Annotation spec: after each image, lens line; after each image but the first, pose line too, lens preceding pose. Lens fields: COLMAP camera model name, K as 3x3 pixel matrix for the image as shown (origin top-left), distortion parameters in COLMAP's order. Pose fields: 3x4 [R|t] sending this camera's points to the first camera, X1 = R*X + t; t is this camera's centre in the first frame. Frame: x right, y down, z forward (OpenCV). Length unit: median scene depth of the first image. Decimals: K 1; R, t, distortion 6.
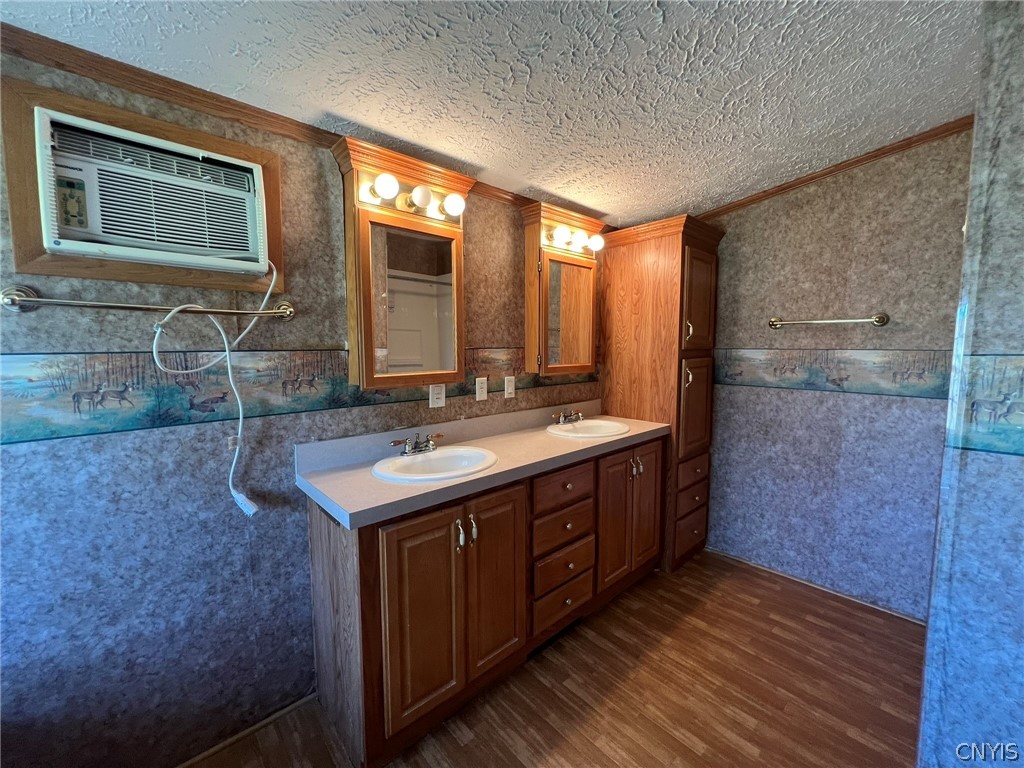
lens RADIAL K [[410.1, 0, 510.3], [0, 410.1, 381.2], [0, 0, 1]] dist [-0.004442, 0.001004]
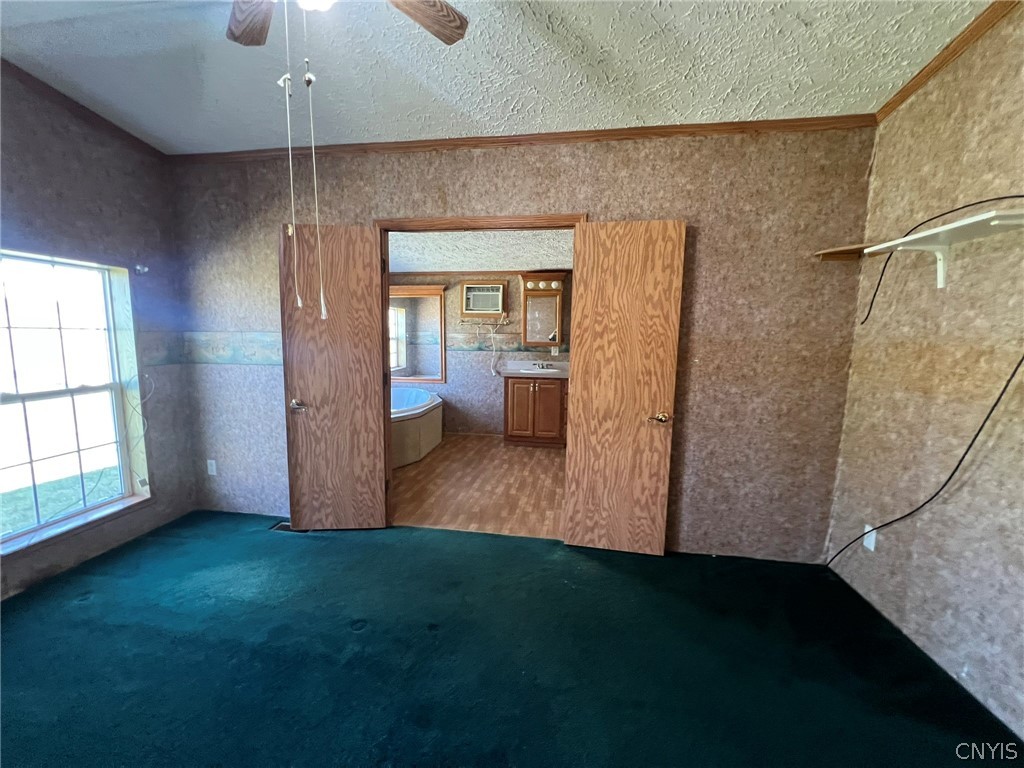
lens RADIAL K [[410.1, 0, 510.1], [0, 410.1, 381.6], [0, 0, 1]] dist [-0.004442, 0.001004]
pose [[0.630937, 0.100936, -0.769240, 2.003190], [-0.078022, 0.994729, 0.066529, 0.090314], [0.771901, 0.018042, 0.635487, -1.104053]]
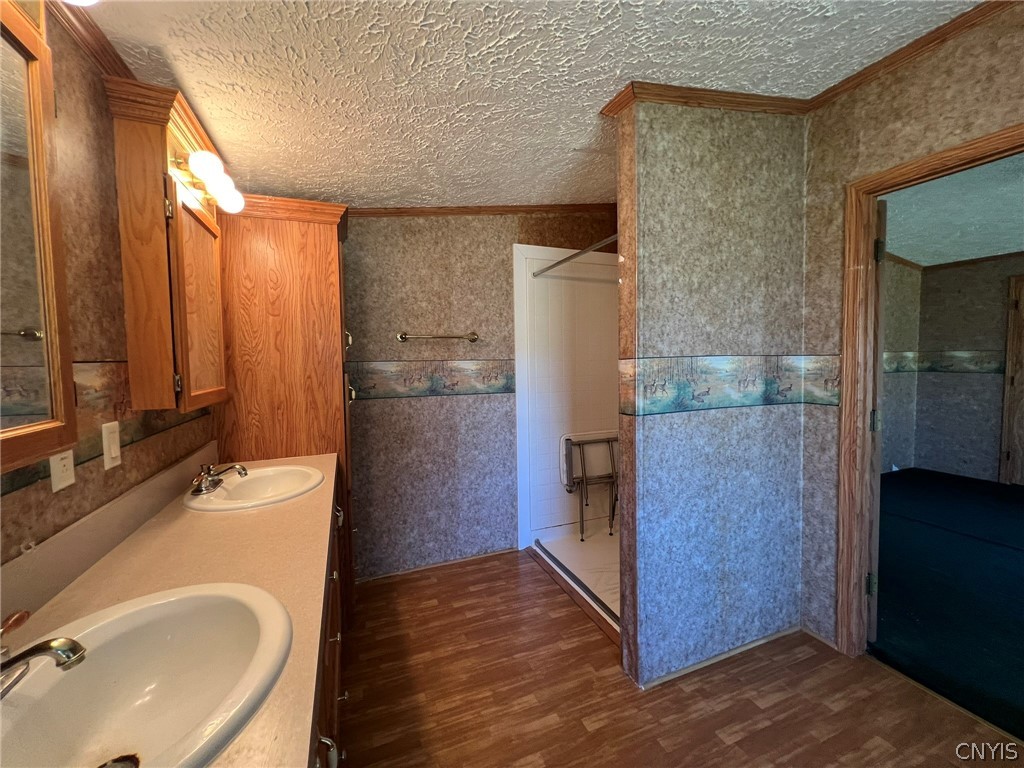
lens RADIAL K [[410.1, 0, 506.8], [0, 410.1, 381.2], [0, 0, 1]] dist [-0.004442, 0.001004]
pose [[0.355245, -0.053732, 0.933228, -0.342703], [0.094379, 0.995307, 0.021380, -0.031955], [-0.929997, 0.080482, 0.358649, 0.510063]]
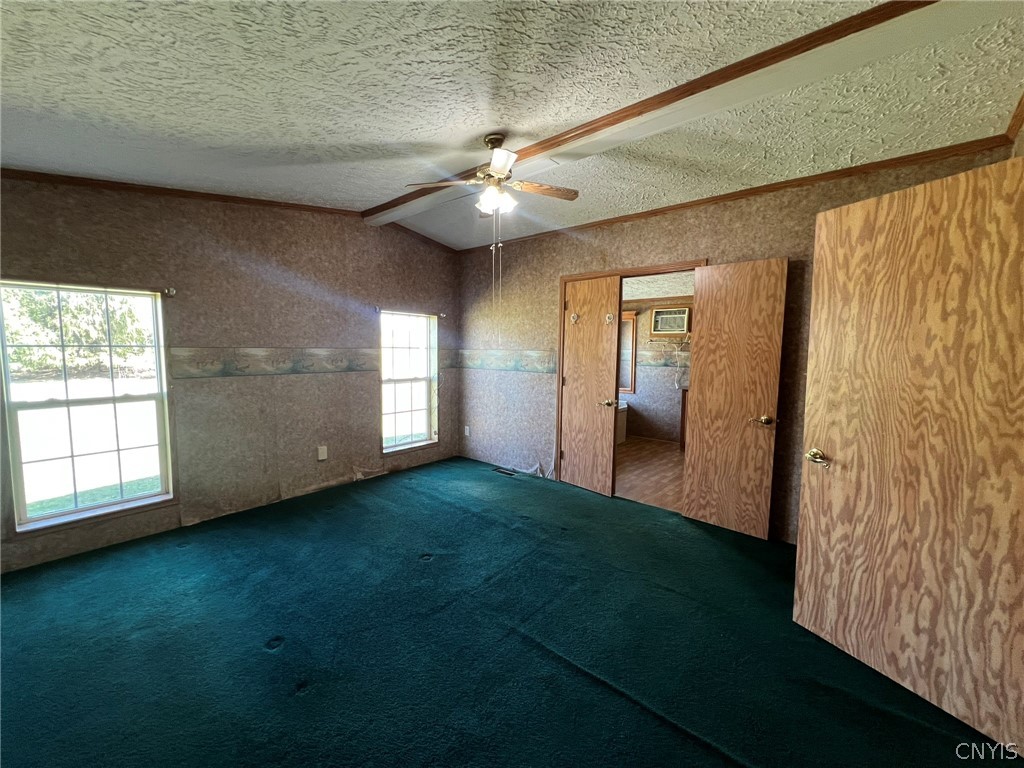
lens RADIAL K [[410.1, 0, 512.5], [0, 410.1, 380.9], [0, 0, 1]] dist [-0.004442, 0.001004]
pose [[0.129176, 0.080937, -0.988313, 2.787358], [-0.094389, 0.993142, 0.068995, 0.087047], [0.987119, 0.084373, 0.135929, -1.075999]]
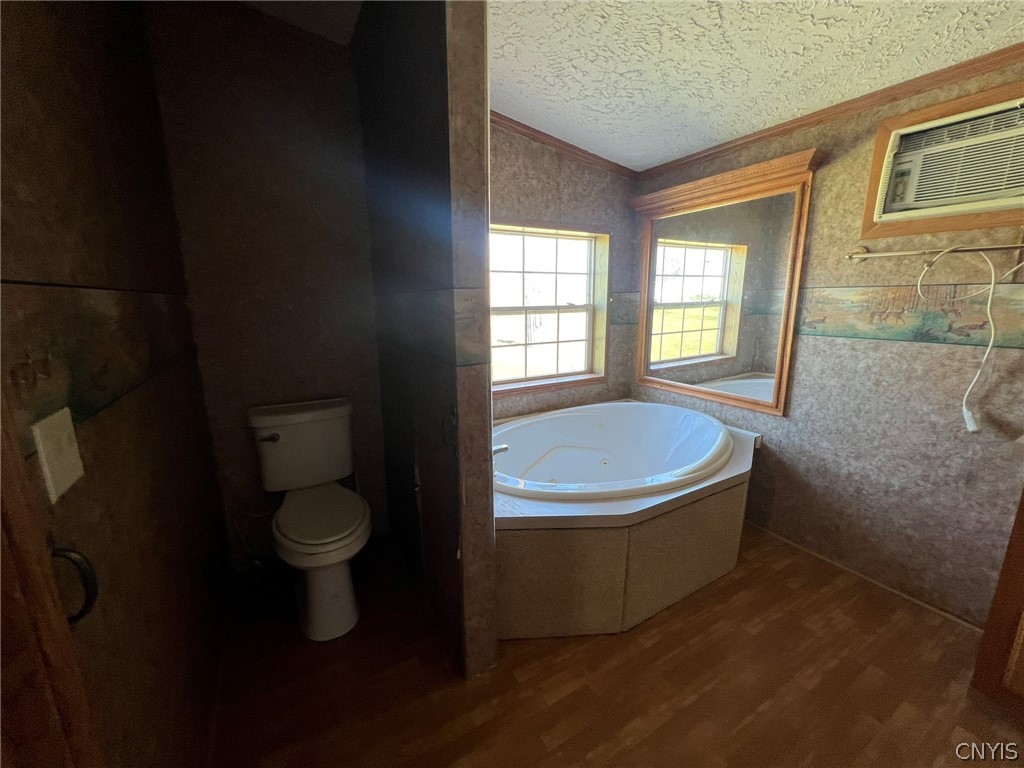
lens RADIAL K [[410.1, 0, 509.9], [0, 410.1, 379.2], [0, 0, 1]] dist [-0.004442, 0.001004]
pose [[-0.214955, 0.198206, -0.956299, 0.560805], [-0.076748, 0.972732, 0.218864, 0.030158], [0.973604, 0.120440, -0.193882, -0.032093]]
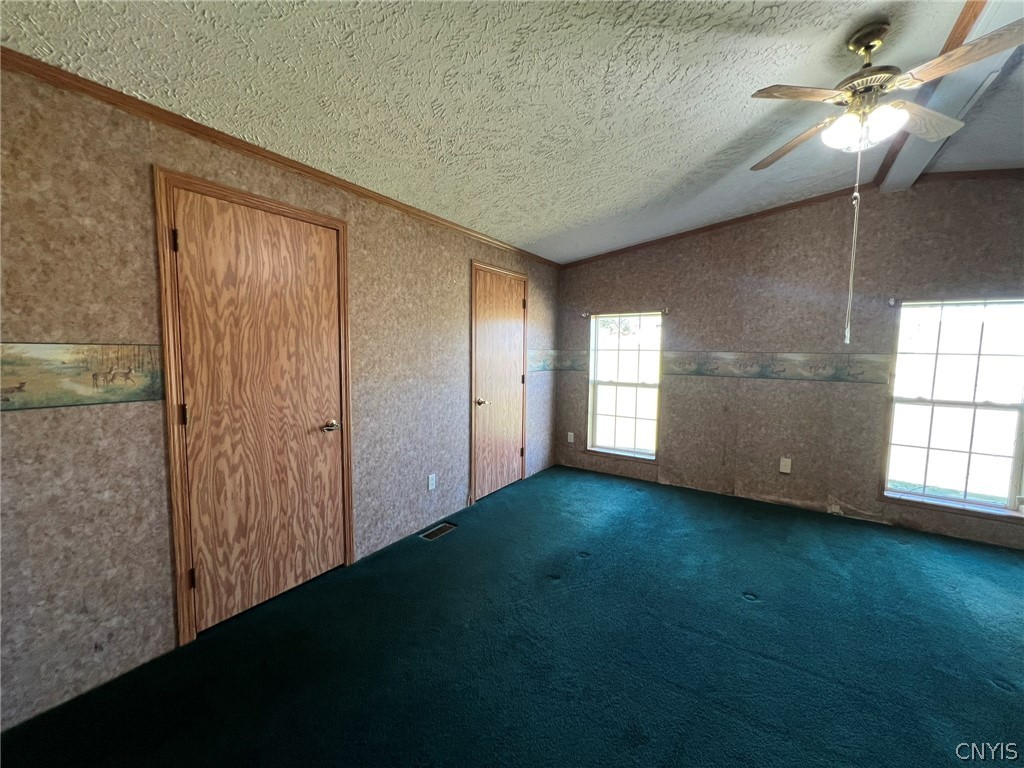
lens RADIAL K [[410.1, 0, 506.4], [0, 410.1, 381.8], [0, 0, 1]] dist [-0.004442, 0.001004]
pose [[-0.970973, 0.008145, -0.239052, 2.347194], [-0.032372, 0.985750, 0.165072, 0.013285], [0.236990, 0.168019, -0.956873, -0.187532]]
